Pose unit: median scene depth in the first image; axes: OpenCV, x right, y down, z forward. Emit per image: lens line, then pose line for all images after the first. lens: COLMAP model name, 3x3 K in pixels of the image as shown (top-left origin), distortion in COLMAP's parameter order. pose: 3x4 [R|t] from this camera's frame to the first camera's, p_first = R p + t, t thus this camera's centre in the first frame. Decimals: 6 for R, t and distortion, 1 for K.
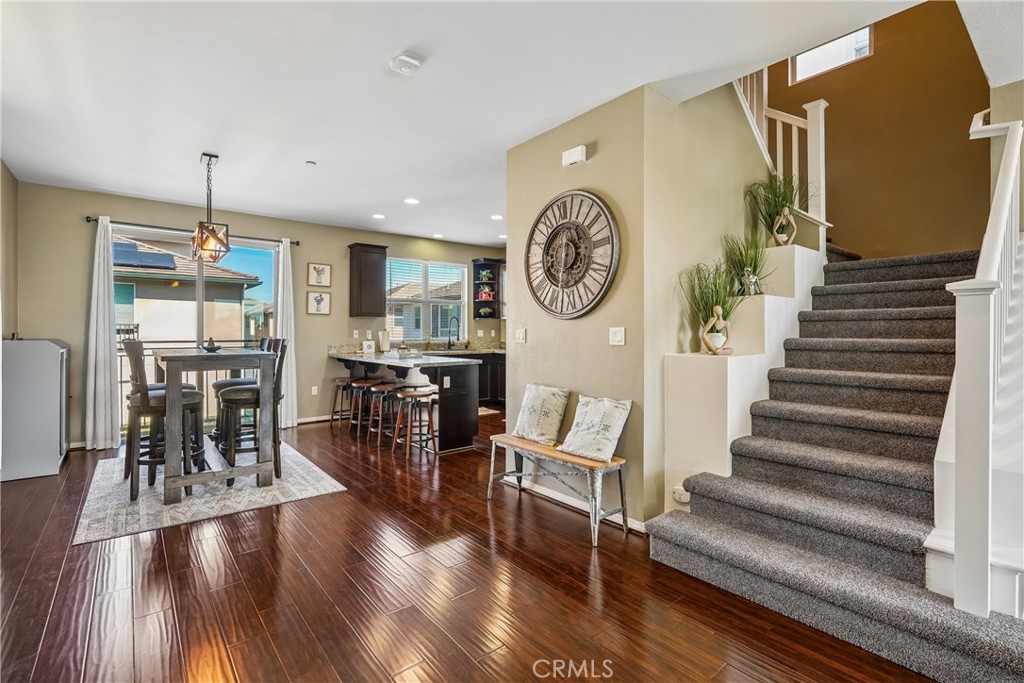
lens RADIAL K [[475.9, 0, 510.5], [0, 475.9, 331.5], [0, 0, 1]] dist [-0.000084, 0.000026]
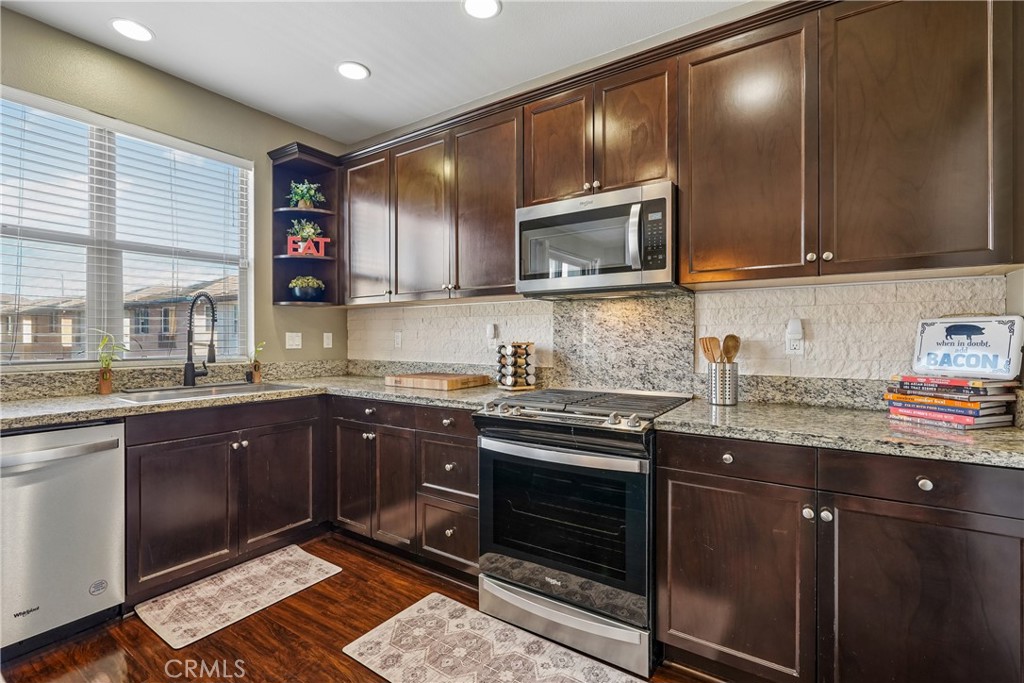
lens RADIAL K [[465.5, 0, 512.0], [0, 465.5, 341.5], [0, 0, 1]] dist [-0.002049, -0.000141]
pose [[0.954689, -0.000193, 0.297606, -0.004267], [-0.001650, 0.999981, 0.005943, 0.002393], [-0.297602, -0.006165, 0.954670, 0.672336]]
